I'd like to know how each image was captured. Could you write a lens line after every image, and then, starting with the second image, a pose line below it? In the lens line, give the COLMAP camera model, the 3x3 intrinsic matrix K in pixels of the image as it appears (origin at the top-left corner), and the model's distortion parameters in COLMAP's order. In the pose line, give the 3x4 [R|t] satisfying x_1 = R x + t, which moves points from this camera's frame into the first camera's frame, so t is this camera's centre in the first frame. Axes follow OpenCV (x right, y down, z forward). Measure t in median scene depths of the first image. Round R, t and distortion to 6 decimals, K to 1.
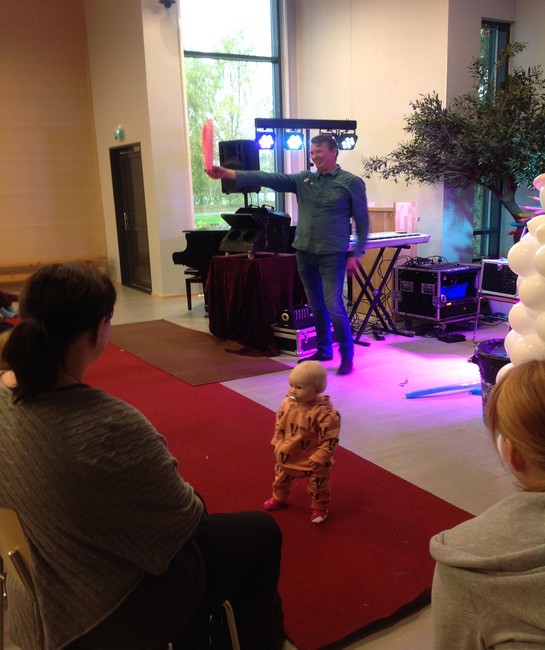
lens RADIAL K [[700.6, 0, 272.5], [0, 700.6, 325.0], [0, 0, 1]] dist [0.165477, -0.339860]
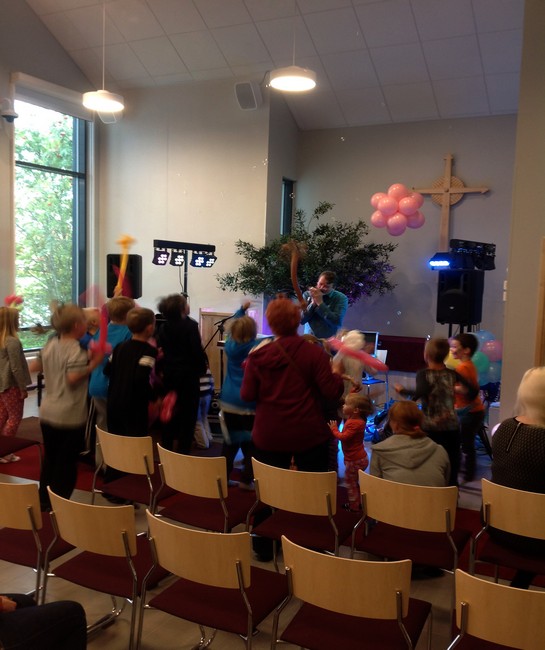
lens RADIAL K [[700.6, 0, 272.5], [0, 700.6, 325.0], [0, 0, 1]] dist [0.165477, -0.339860]
pose [[0.852490, 0.011105, 0.522626, -0.440847], [0.052362, 0.992932, -0.106509, -0.009995], [-0.520115, 0.118164, 0.845883, -0.088609]]
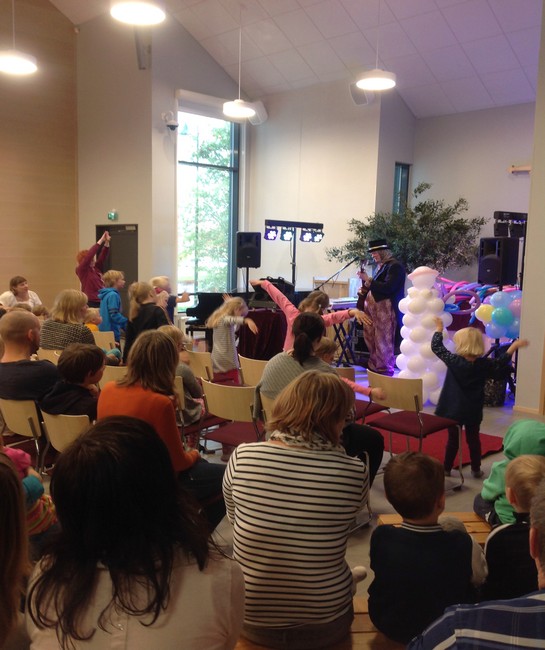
lens RADIAL K [[700.6, 0, 272.5], [0, 700.6, 325.0], [0, 0, 1]] dist [0.165477, -0.339860]
pose [[0.970285, 0.021811, 0.240982, -0.335390], [0.001221, 0.995475, -0.095017, 0.065147], [-0.241964, 0.092488, 0.965867, -0.383224]]
